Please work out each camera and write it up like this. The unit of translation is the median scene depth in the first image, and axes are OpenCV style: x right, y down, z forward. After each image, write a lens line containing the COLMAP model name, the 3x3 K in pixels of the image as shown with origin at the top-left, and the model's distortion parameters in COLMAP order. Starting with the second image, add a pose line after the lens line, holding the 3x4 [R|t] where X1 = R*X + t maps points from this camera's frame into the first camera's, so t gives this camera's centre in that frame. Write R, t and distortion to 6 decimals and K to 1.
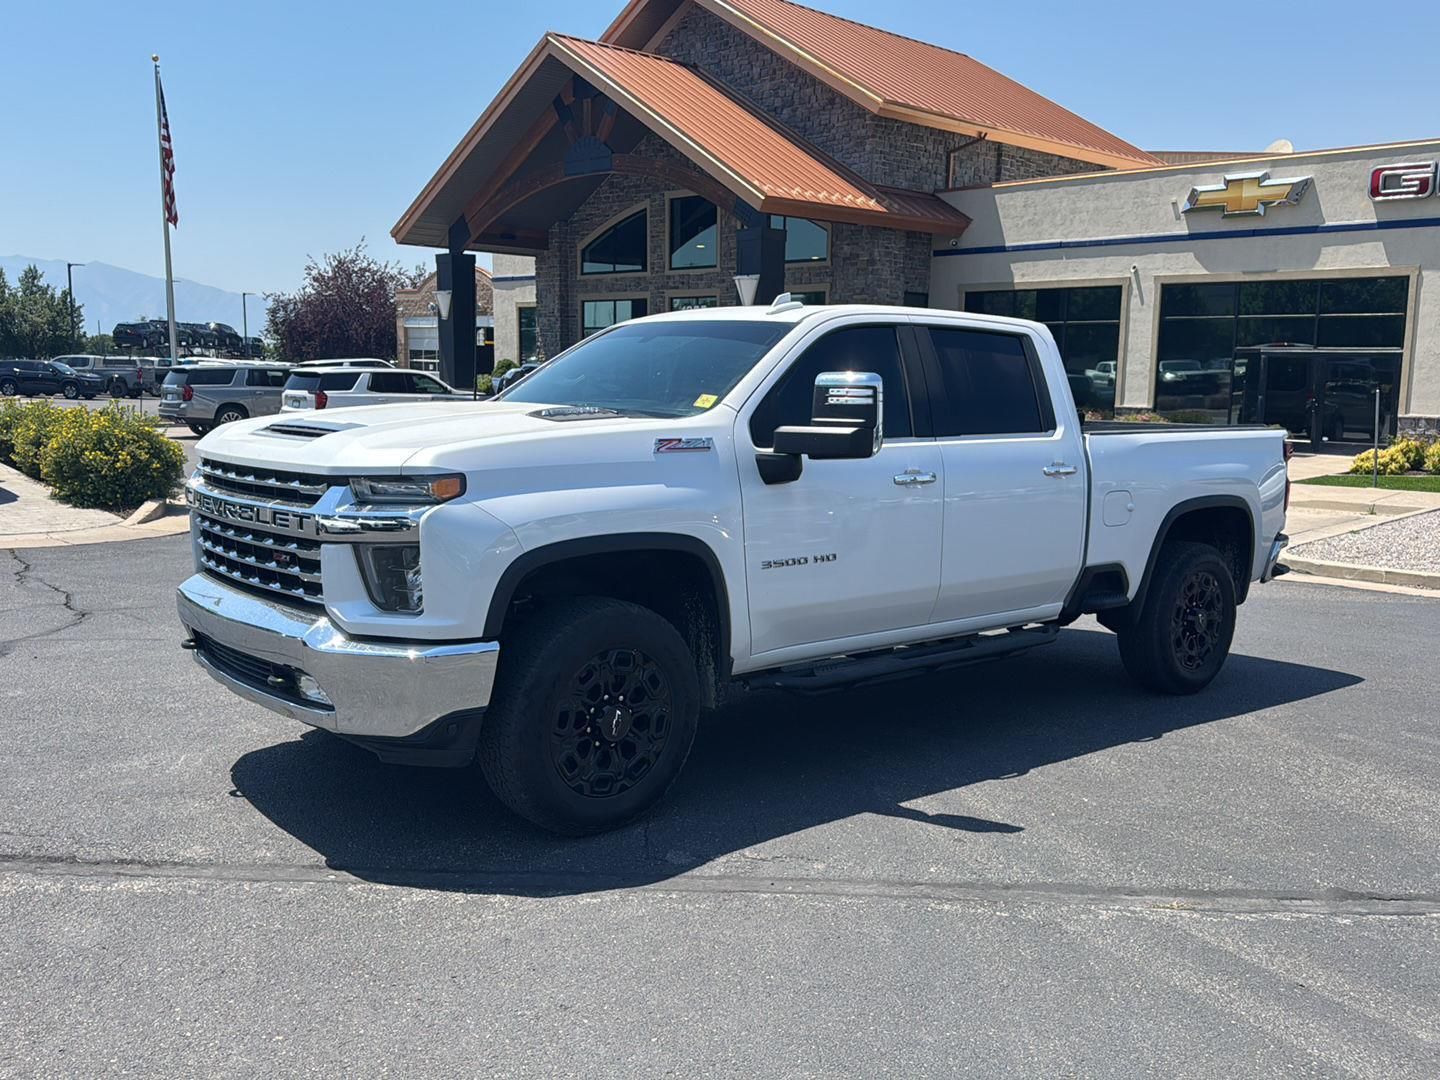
lens RADIAL K [[1300.2, 0, 720.0], [0, 1300.2, 540.0], [0, 0, 1]] dist [0.158696, -0.314327]
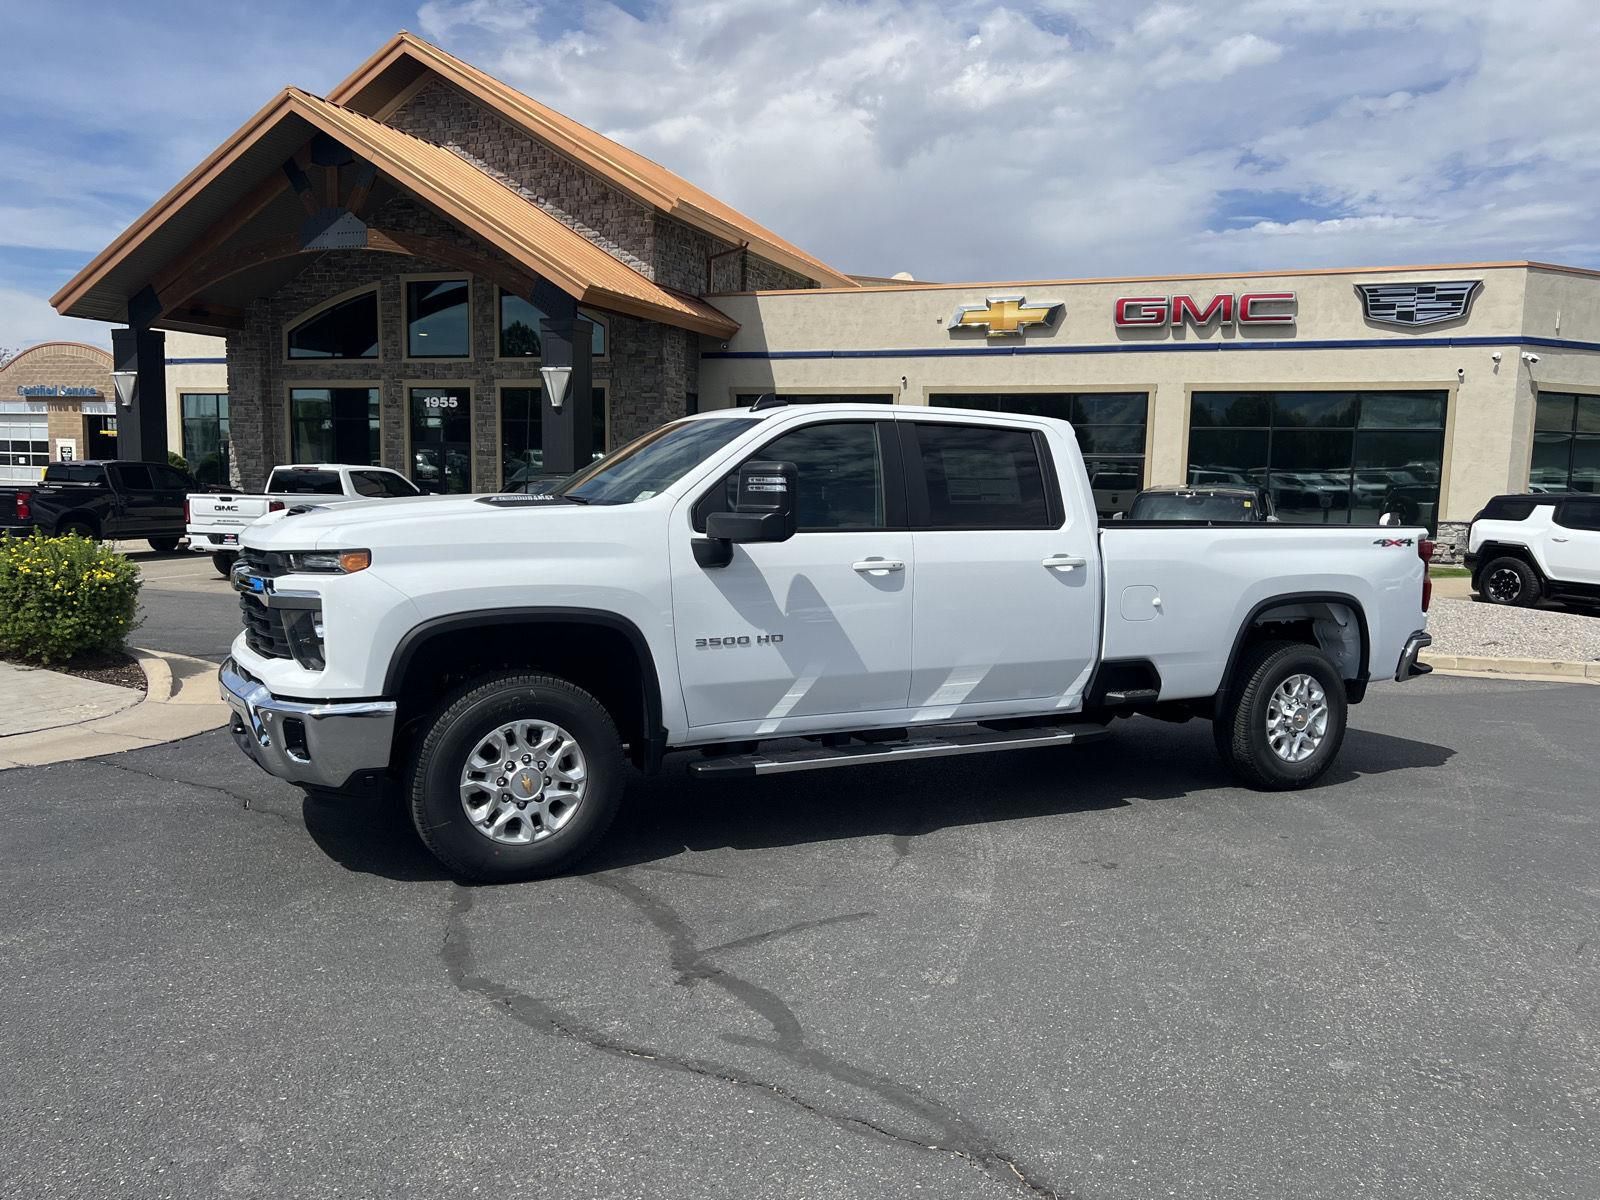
lens RADIAL K [[1226.6, 0, 800.0], [0, 1226.6, 600.0], [0, 0, 1]] dist [0.049456, -0.061071]
pose [[0.909884, -0.037548, 0.413161, -0.169178], [0.047076, 0.998808, -0.012901, -0.012778], [-0.412184, 0.031188, 0.910567, 0.108538]]
